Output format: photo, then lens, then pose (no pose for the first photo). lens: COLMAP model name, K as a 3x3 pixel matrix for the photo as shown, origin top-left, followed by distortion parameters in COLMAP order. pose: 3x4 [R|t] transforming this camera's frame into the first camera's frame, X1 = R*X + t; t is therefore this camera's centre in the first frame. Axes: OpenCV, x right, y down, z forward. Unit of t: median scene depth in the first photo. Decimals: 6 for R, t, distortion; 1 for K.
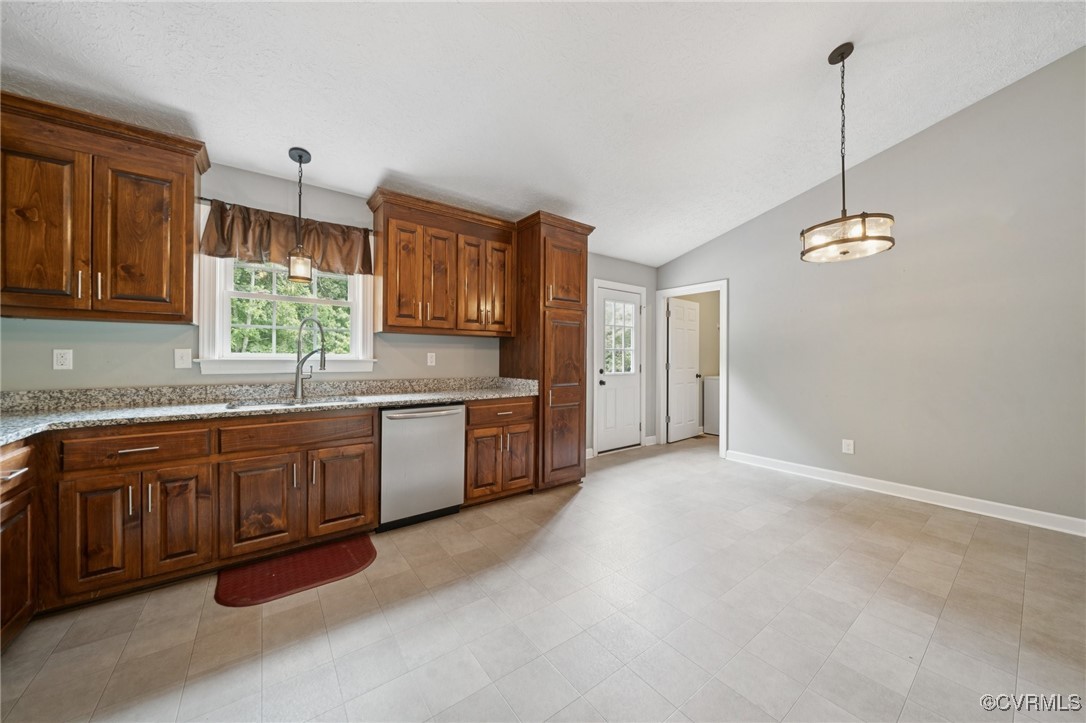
lens RADIAL K [[376.1, 0, 539.0], [0, 376.1, 359.5], [0, 0, 1]] dist [-0.006325, 0.000001]
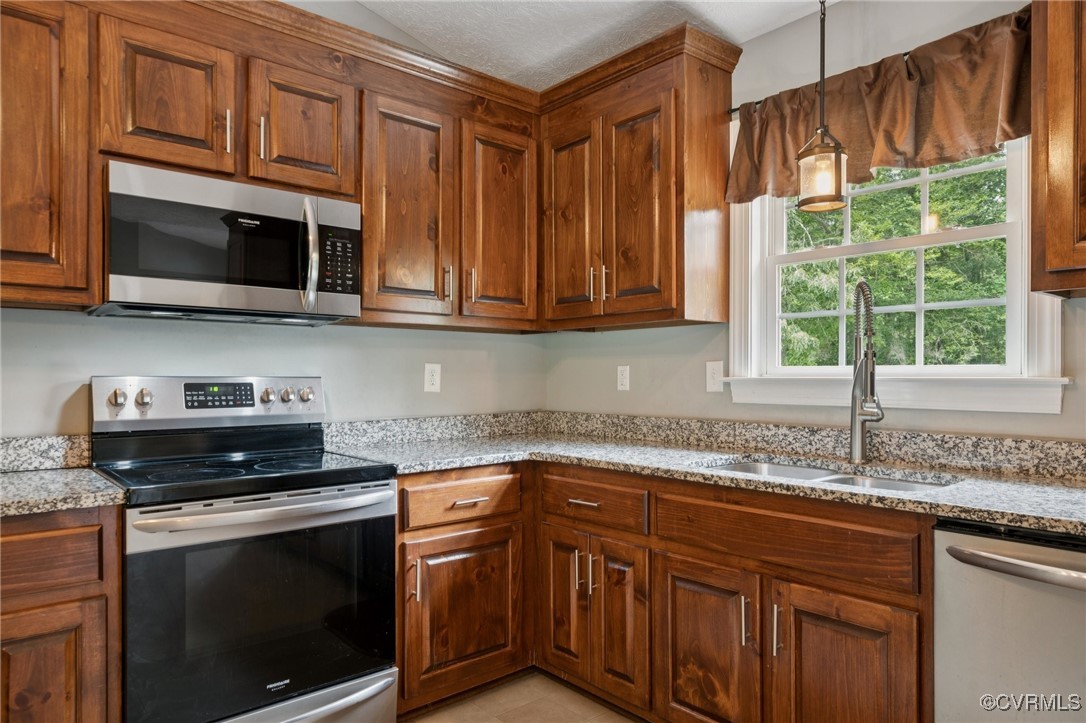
lens RADIAL K [[684.6, 0, 539.1], [0, 684.6, 379.1], [0, 0, 1]] dist [0.003911, -0.000464]
pose [[0.067429, 0.000559, -0.997724, 0.159156], [-0.001630, 0.999999, 0.000450, 0.001371], [0.997723, 0.001596, 0.067430, 0.538869]]
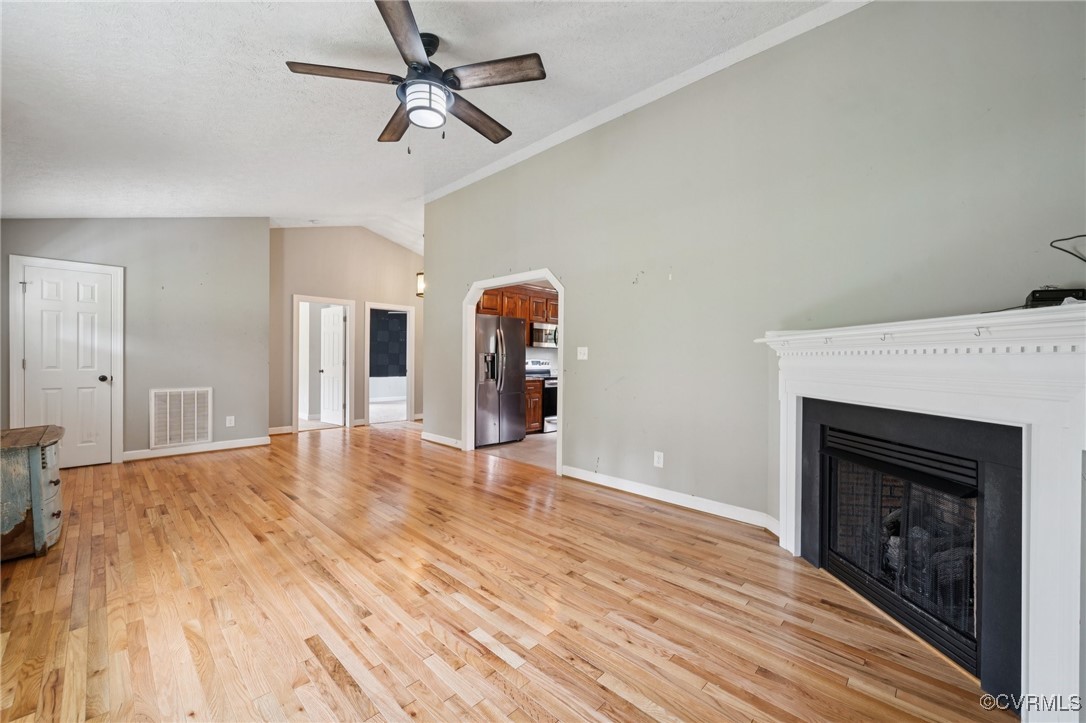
lens RADIAL K [[426.2, 0, 529.8], [0, 426.2, 359.5], [0, 0, 1]] dist [-0.000731, -0.000052]
pose [[0.150480, 0.001410, -0.988612, 1.961557], [-0.013923, 0.999903, -0.000693, 0.002351], [0.988515, 0.013868, 0.150485, -0.257411]]
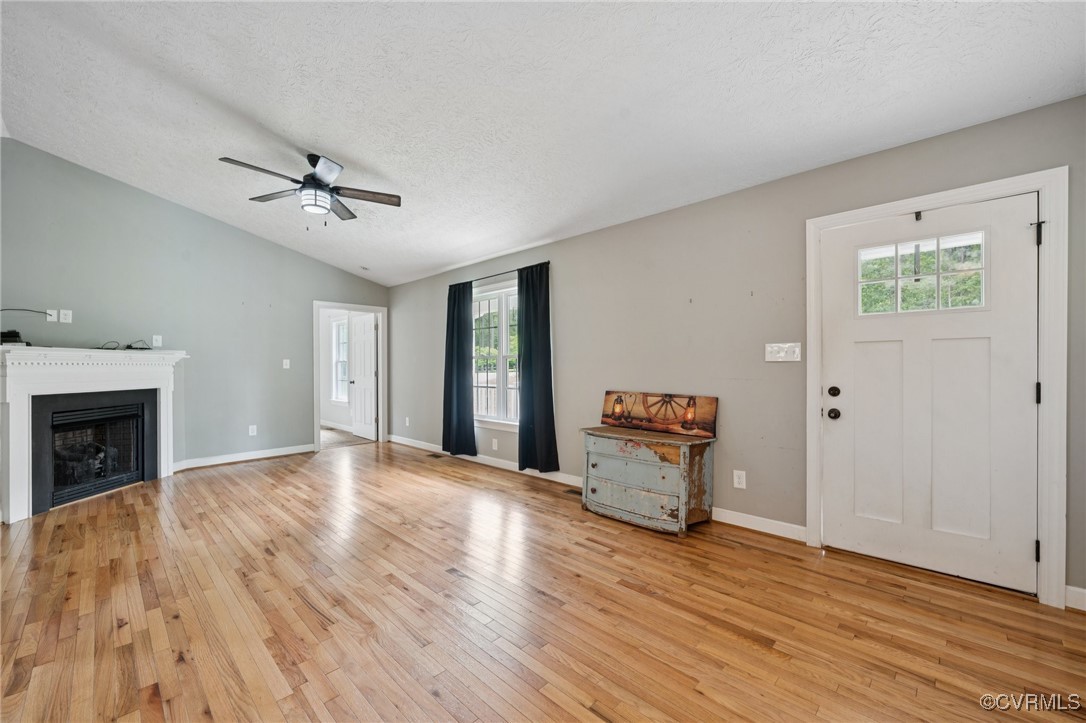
lens RADIAL K [[438.1, 0, 535.1], [0, 438.1, 367.7], [0, 0, 1]] dist [-0.002739, -0.000457]
pose [[-0.148030, -0.004446, 0.988973, -0.341511], [0.007975, 0.999952, 0.005689, -0.002957], [-0.988951, 0.008729, -0.147988, -0.795826]]
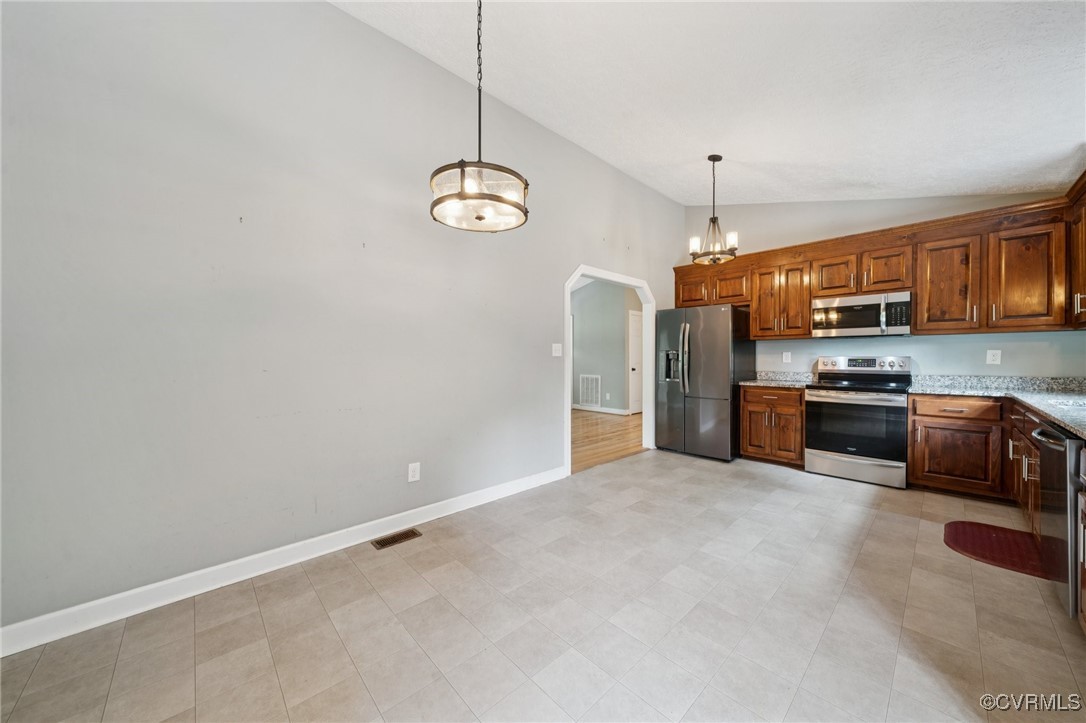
lens RADIAL K [[382.9, 0, 543.0], [0, 382.9, 361.5], [0, 0, 1]] dist [-0.002329, -0.000198]
pose [[-0.992614, 0.000210, -0.121317, 0.654617], [-0.001338, 0.999919, 0.012671, 0.000860], [0.121310, 0.012739, -0.992533, 1.502875]]
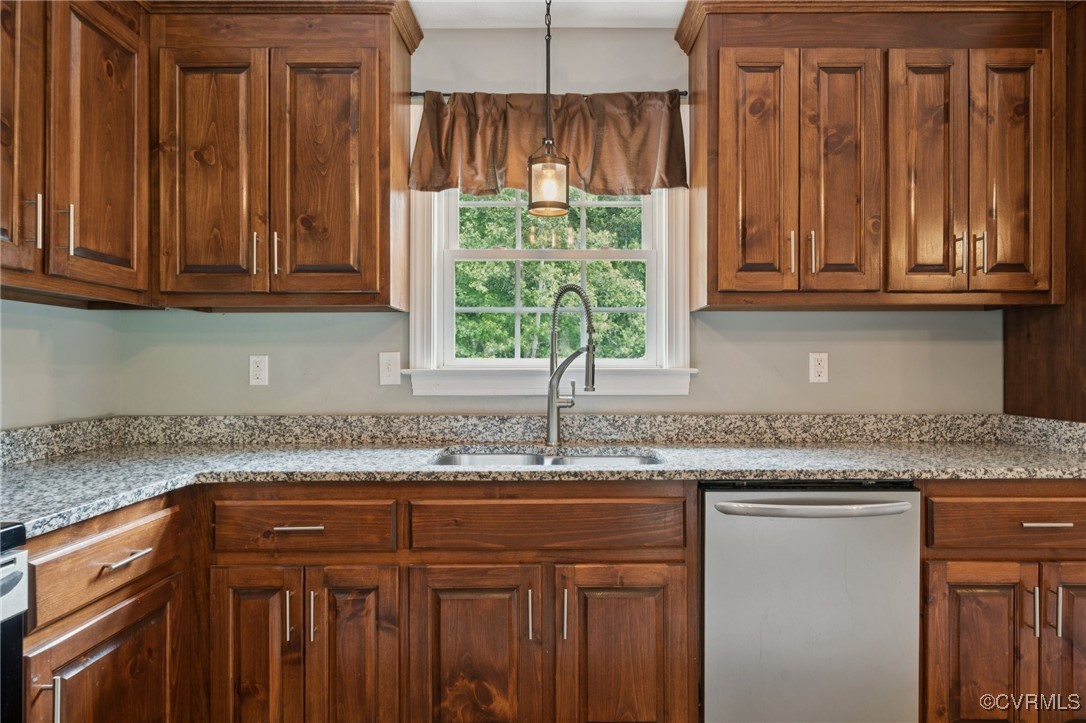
lens RADIAL K [[642.2, 0, 560.1], [0, 642.2, 362.9], [0, 0, 1]] dist [0.001285, 0.000907]
pose [[0.803500, -0.009174, -0.595234, -0.107013], [0.003632, 0.999938, -0.010509, 0.000244], [0.595293, 0.006282, 0.803484, 0.291712]]
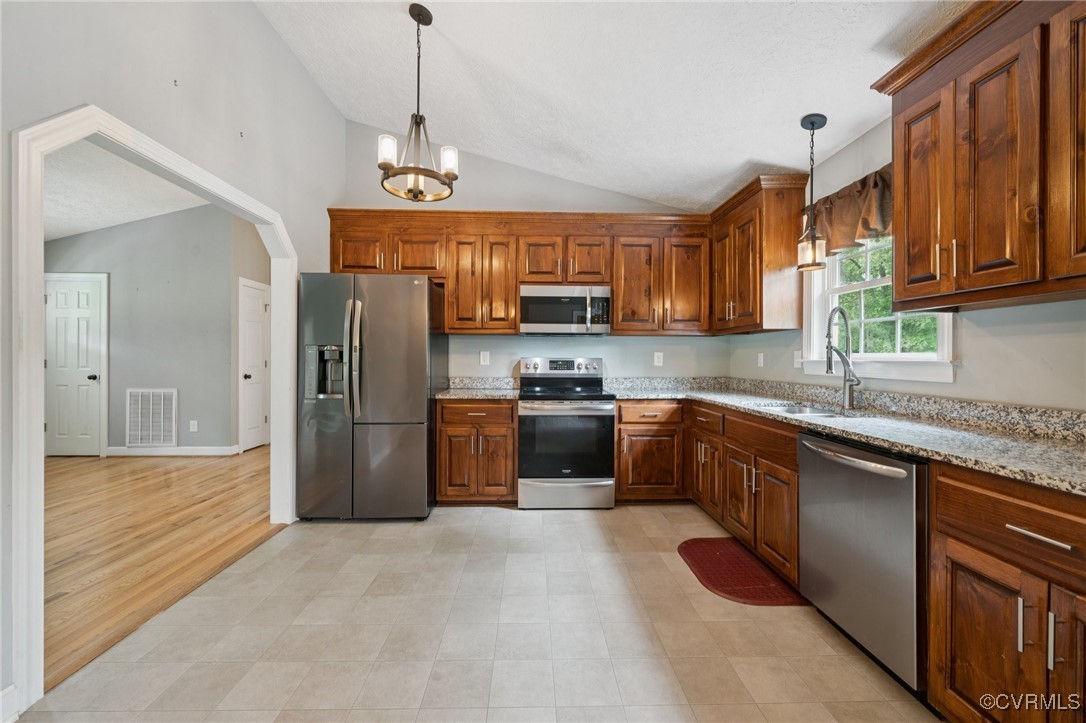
lens RADIAL K [[430.3, 0, 541.9], [0, 430.3, 359.6], [0, 0, 1]] dist [-0.002788, -0.000251]
pose [[-0.571489, -0.002906, -0.820605, 0.470341], [-0.008786, 0.999958, 0.002577, 0.001575], [0.820563, 0.008682, -0.571491, 0.954233]]
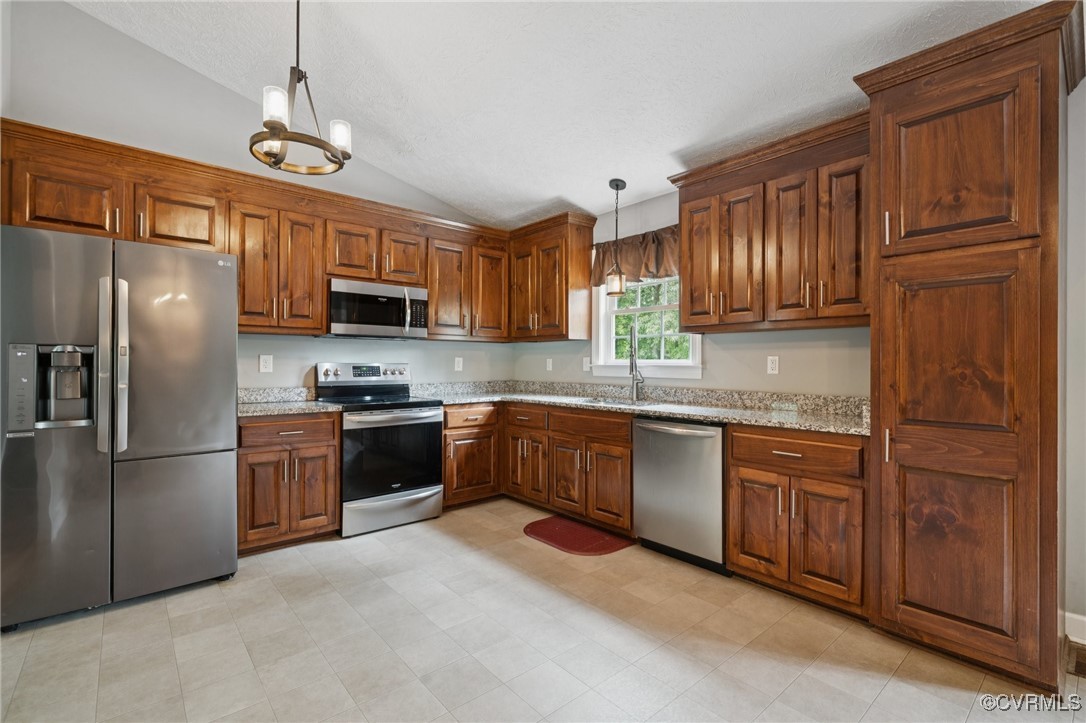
lens RADIAL K [[487.6, 0, 539.1], [0, 487.6, 363.9], [0, 0, 1]] dist [-0.000267, 0.000045]
pose [[0.070651, -0.002504, -0.997498, 0.734166], [-0.005551, 0.999980, -0.002904, 0.002542], [0.997486, 0.005742, 0.070636, 0.598997]]
